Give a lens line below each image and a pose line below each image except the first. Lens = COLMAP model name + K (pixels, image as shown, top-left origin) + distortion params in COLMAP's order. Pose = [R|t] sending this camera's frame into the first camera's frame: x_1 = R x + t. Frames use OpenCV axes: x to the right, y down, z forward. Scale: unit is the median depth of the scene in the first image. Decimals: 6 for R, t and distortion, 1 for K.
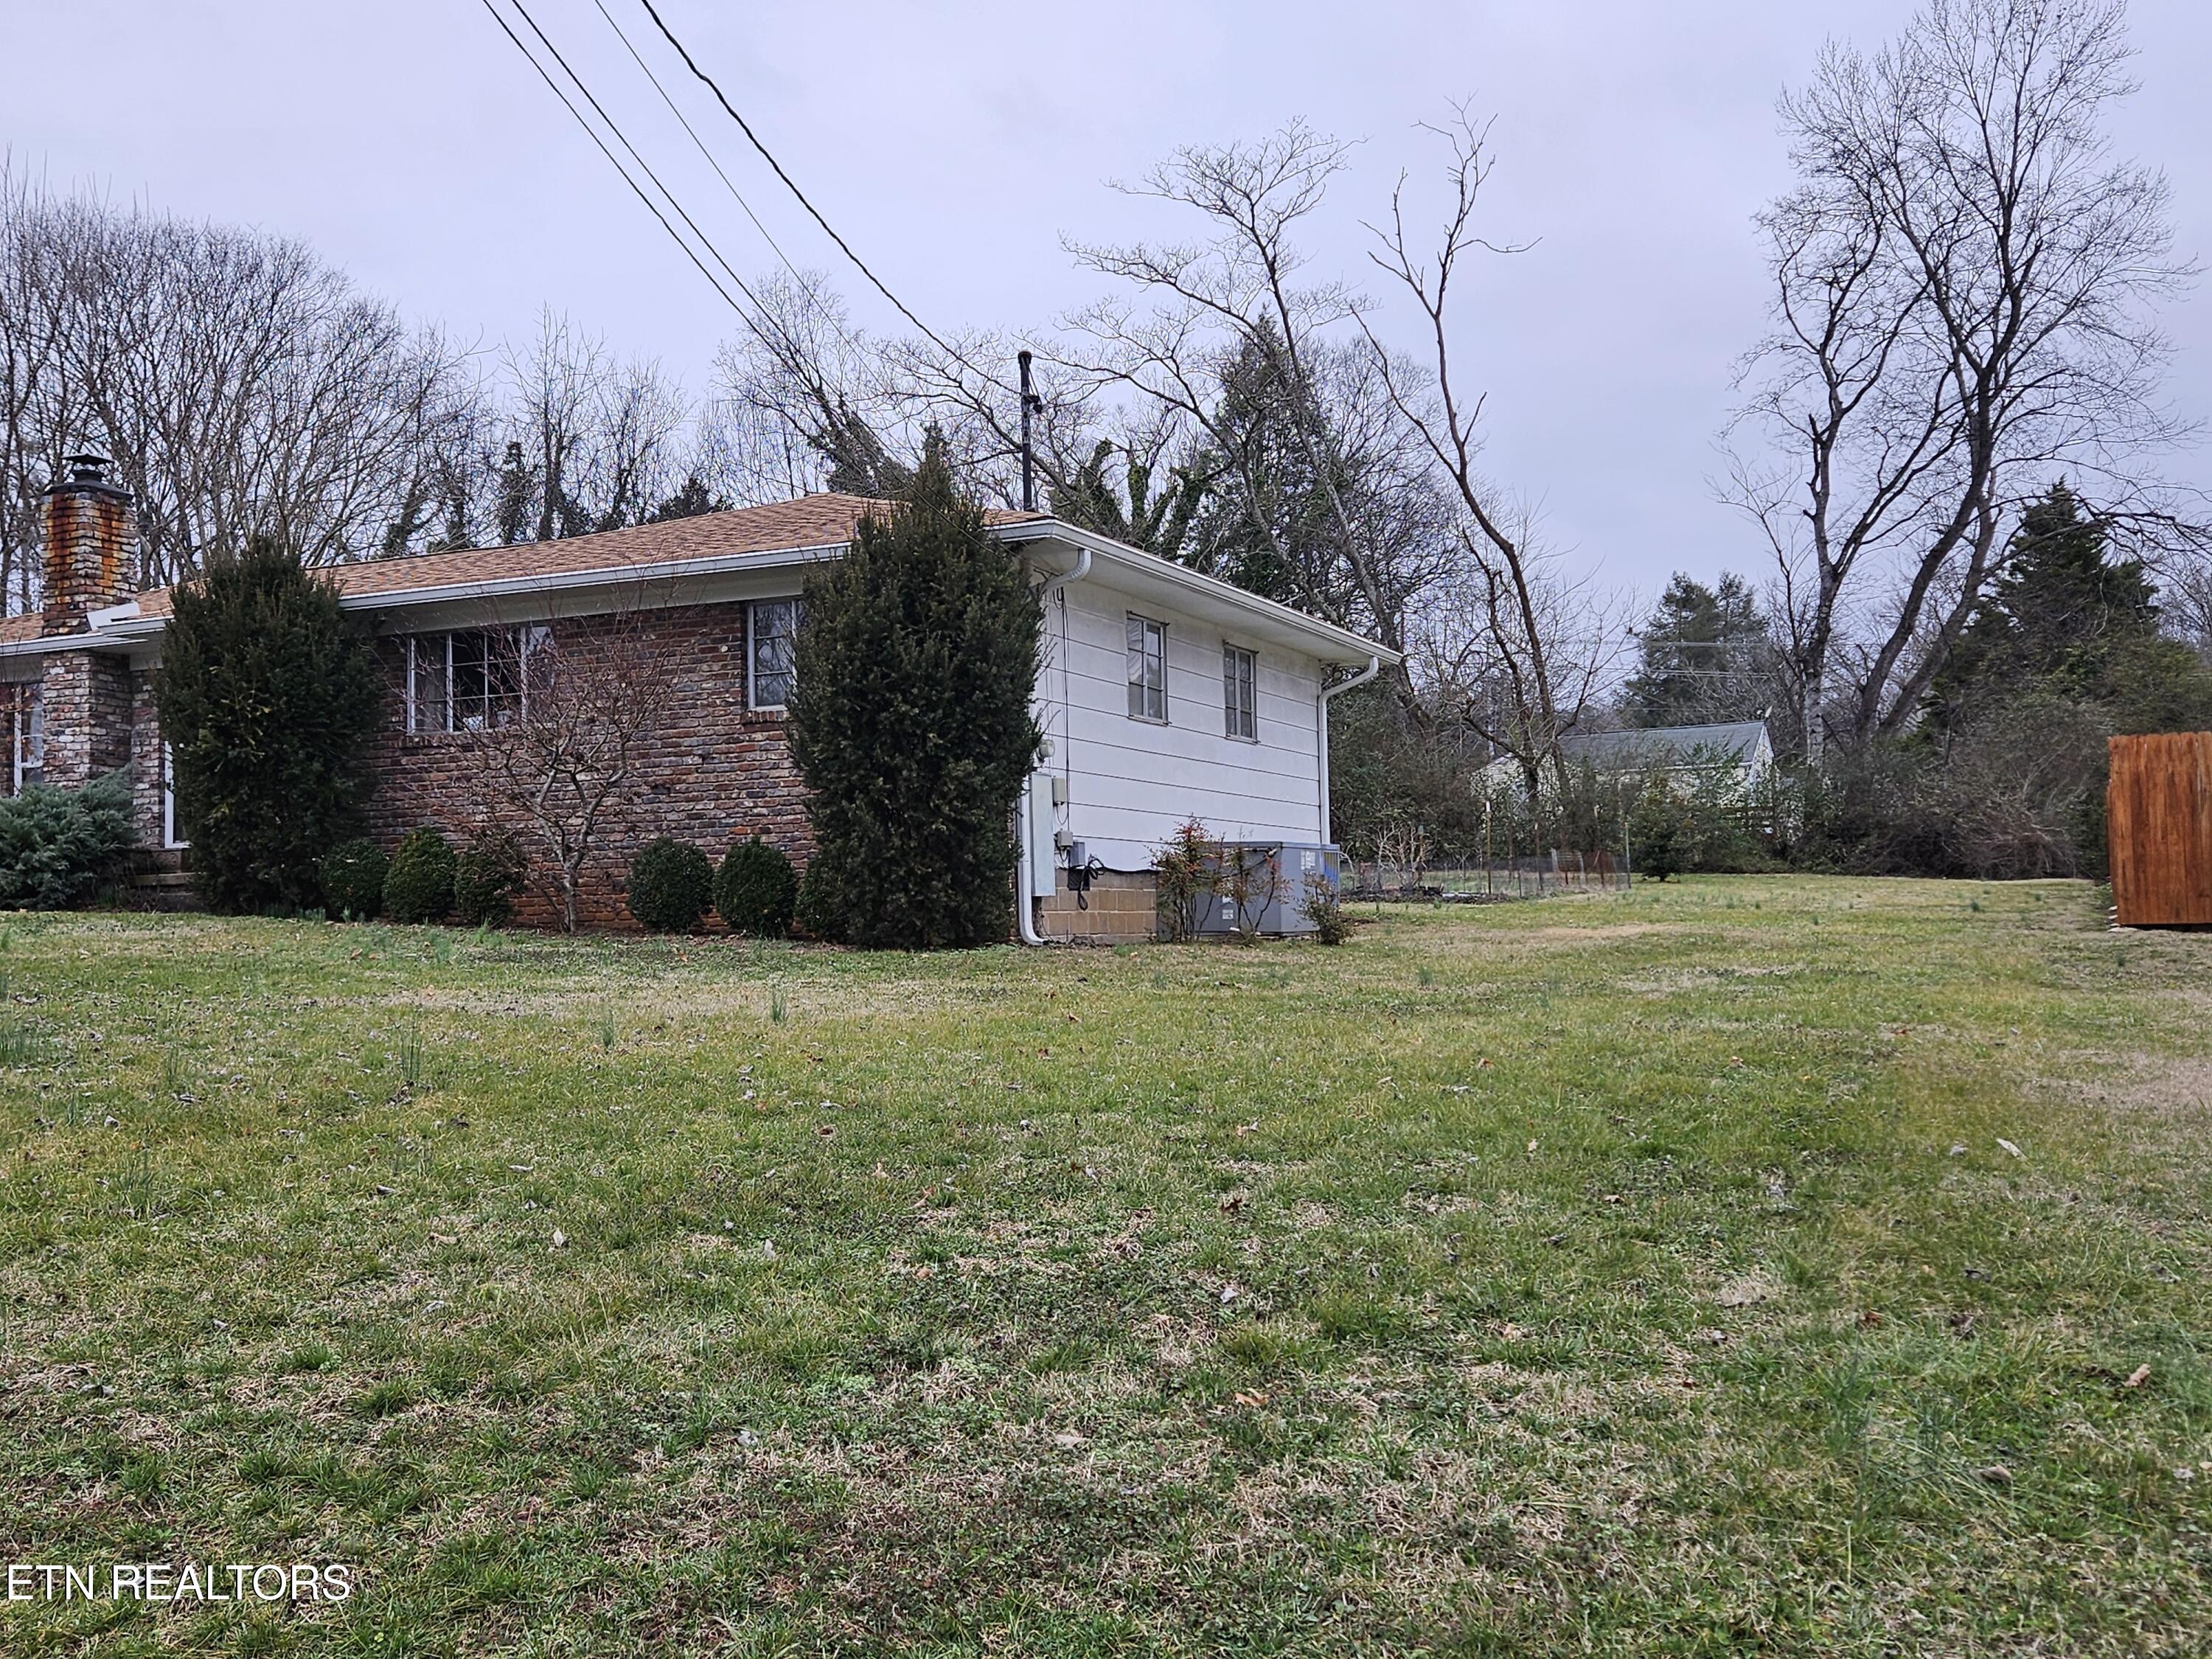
lens RADIAL K [[2120.5, 0, 1110.0], [0, 2120.5, 834.8], [0, 0, 1]] dist [0.156724, -0.255116]
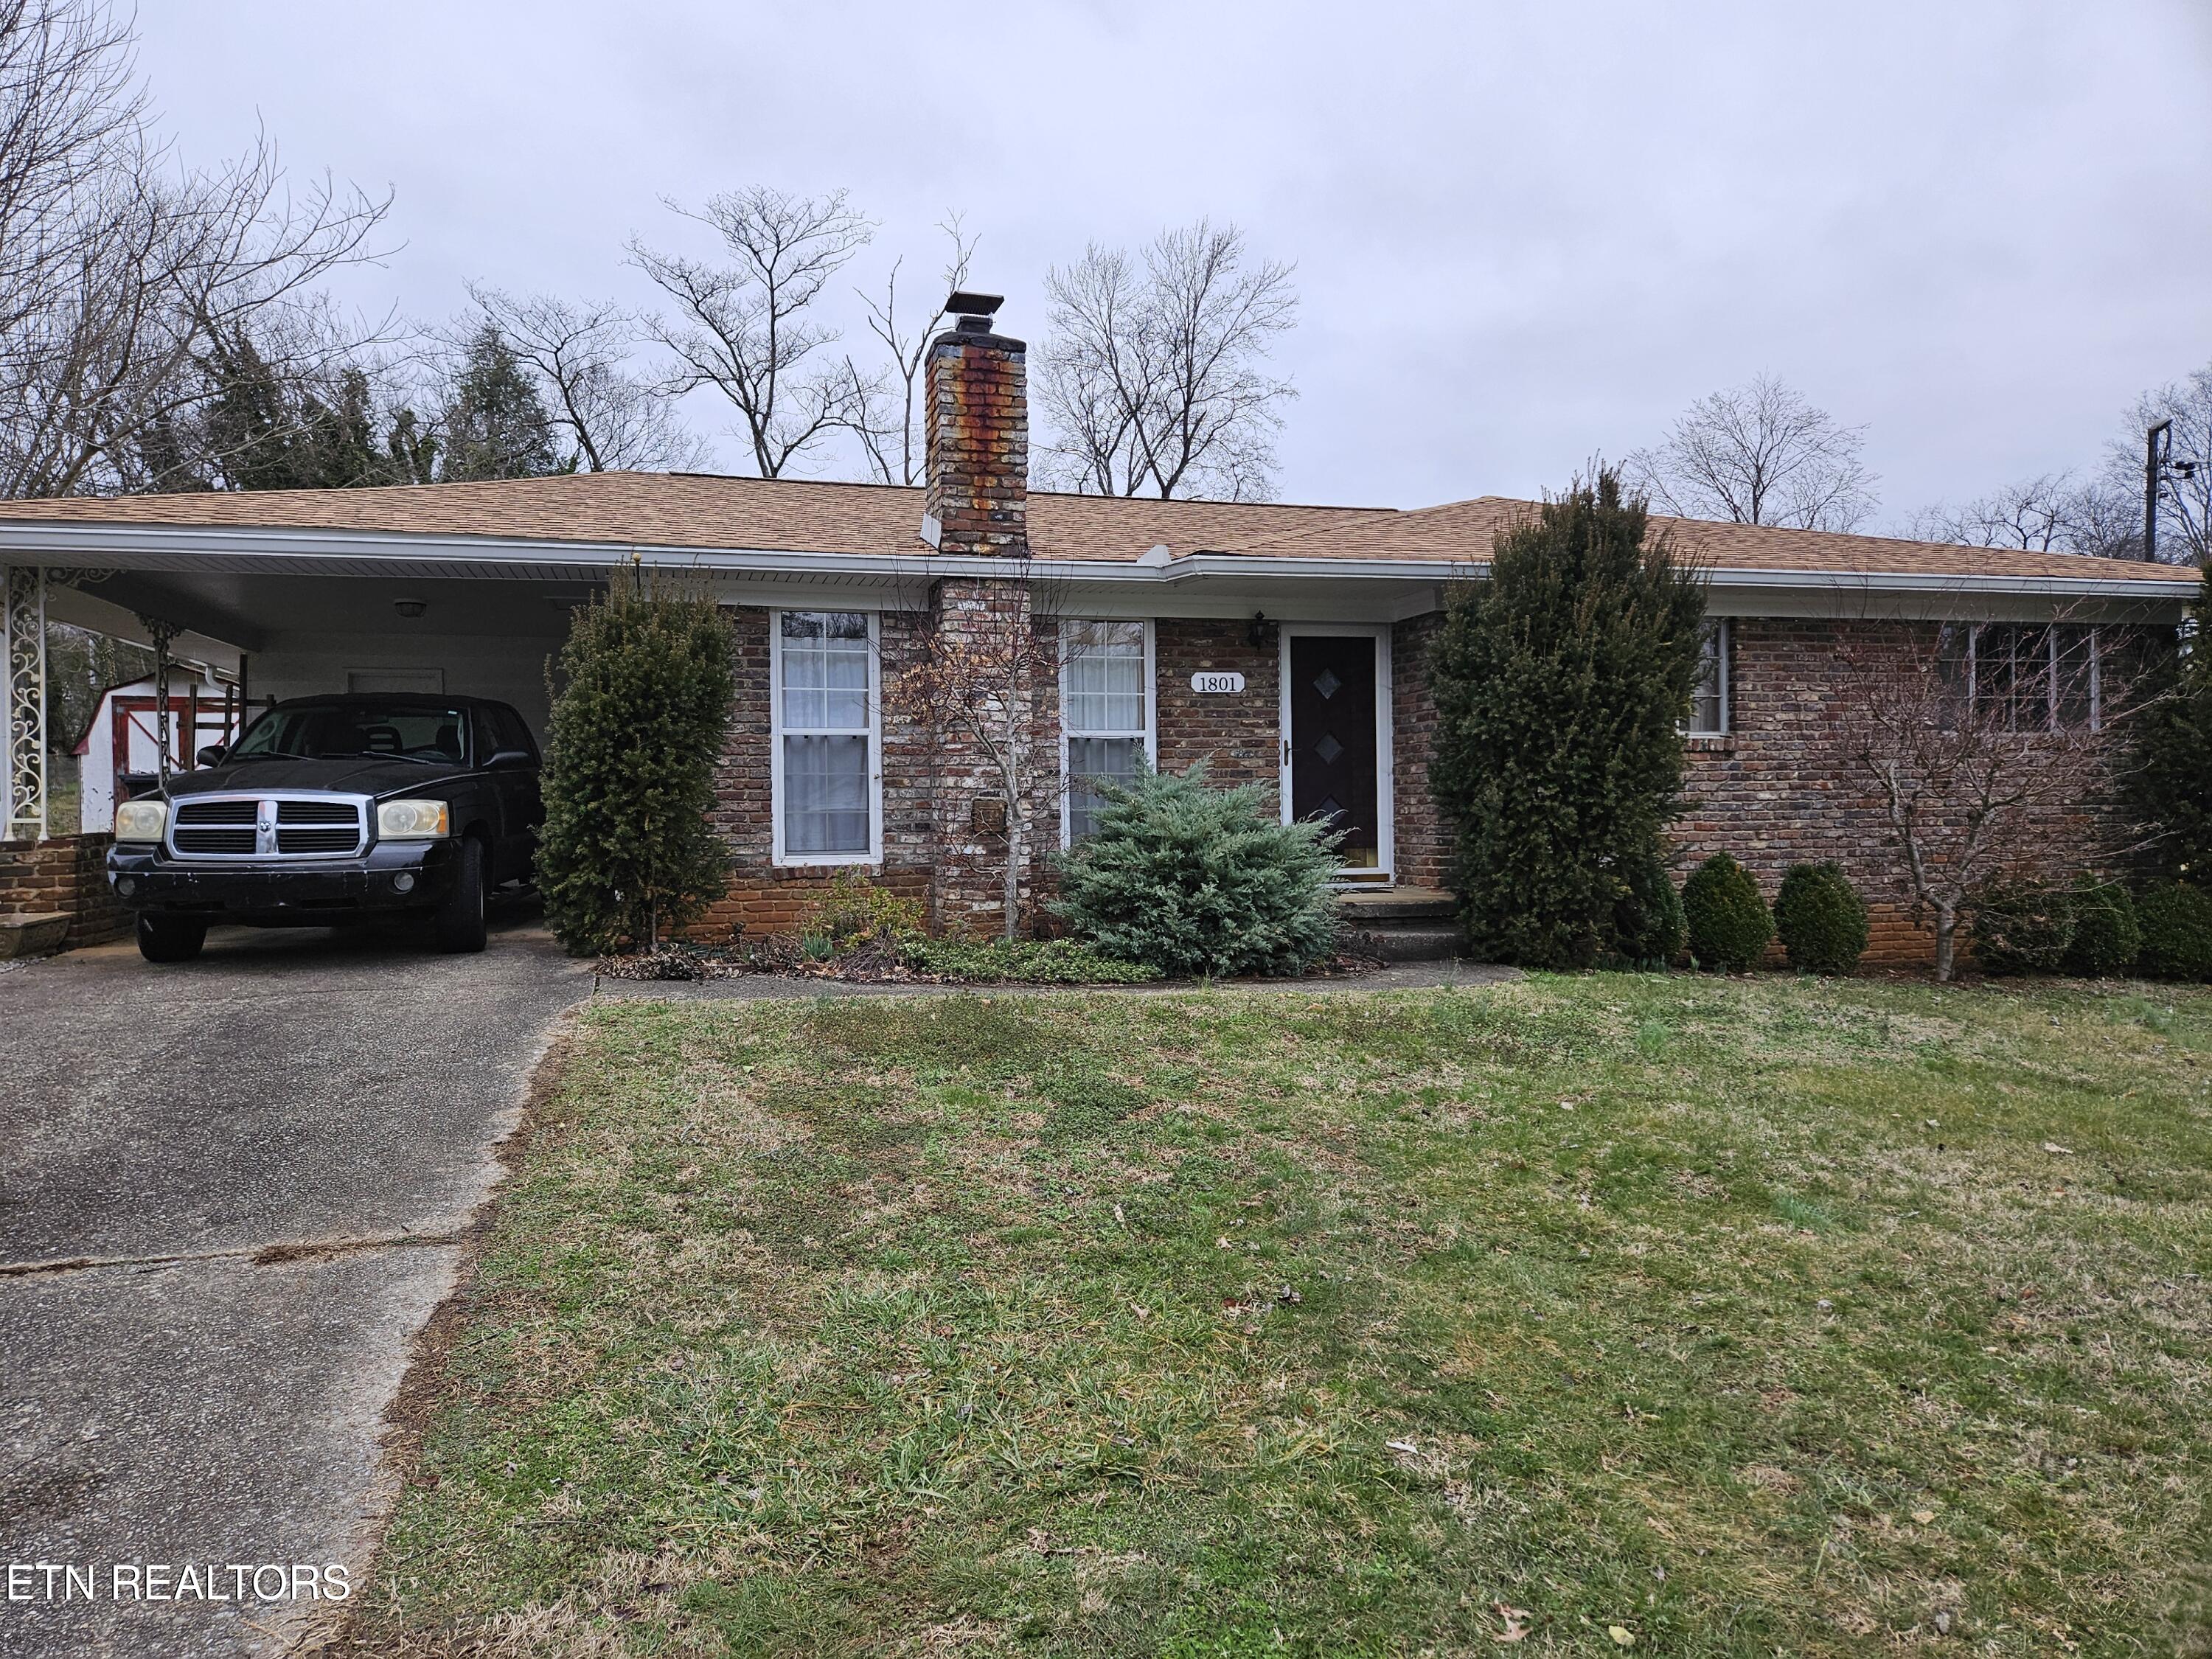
lens RADIAL K [[1433.2, 0, 1077.9], [0, 1433.2, 809.2], [0, 0, 1]] dist [0.071735, -0.056987]
pose [[0.770521, 0.010791, 0.637323, -0.752147], [-0.034971, 0.999066, 0.025364, -0.023355], [-0.636455, -0.041831, 0.770179, 0.621544]]
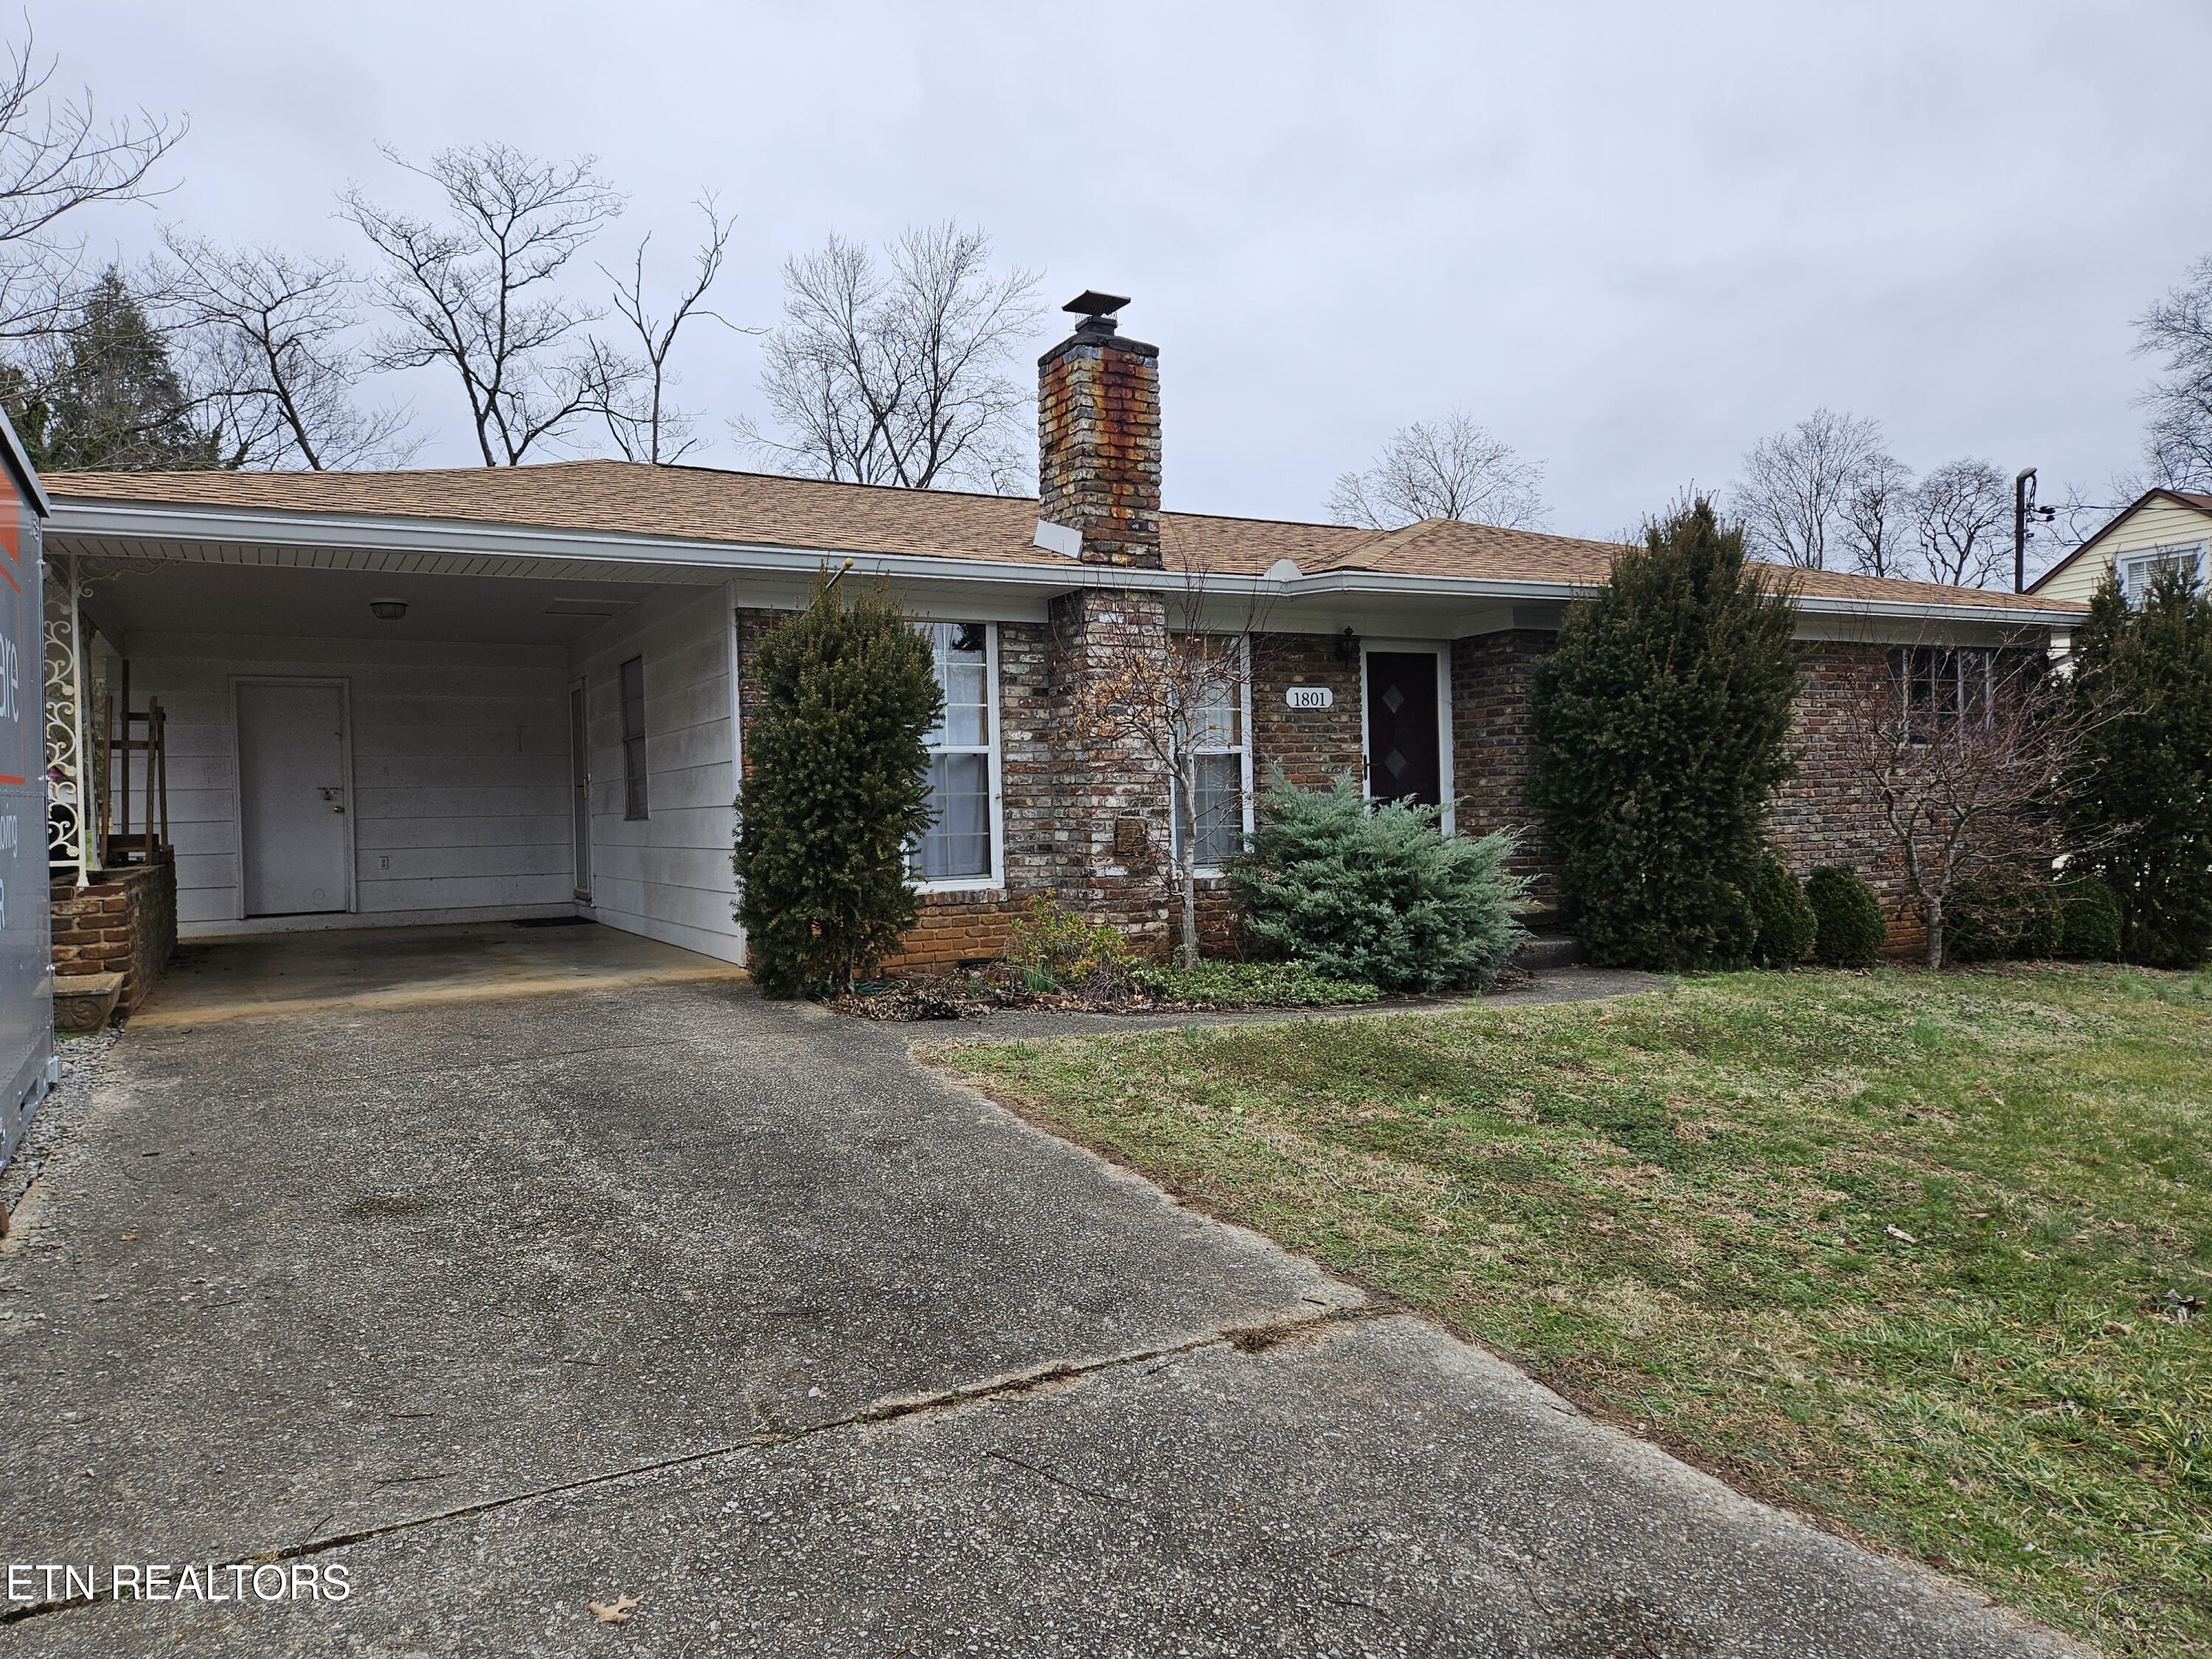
lens RADIAL K [[1459.3, 0, 1080.9], [0, 1459.3, 823.7], [0, 0, 1]] dist [0.070389, -0.054990]
pose [[0.606366, -0.002141, 0.795182, -0.850613], [-0.023853, 0.999497, 0.020881, -0.021399], [-0.794828, -0.031629, 0.606011, 0.732578]]
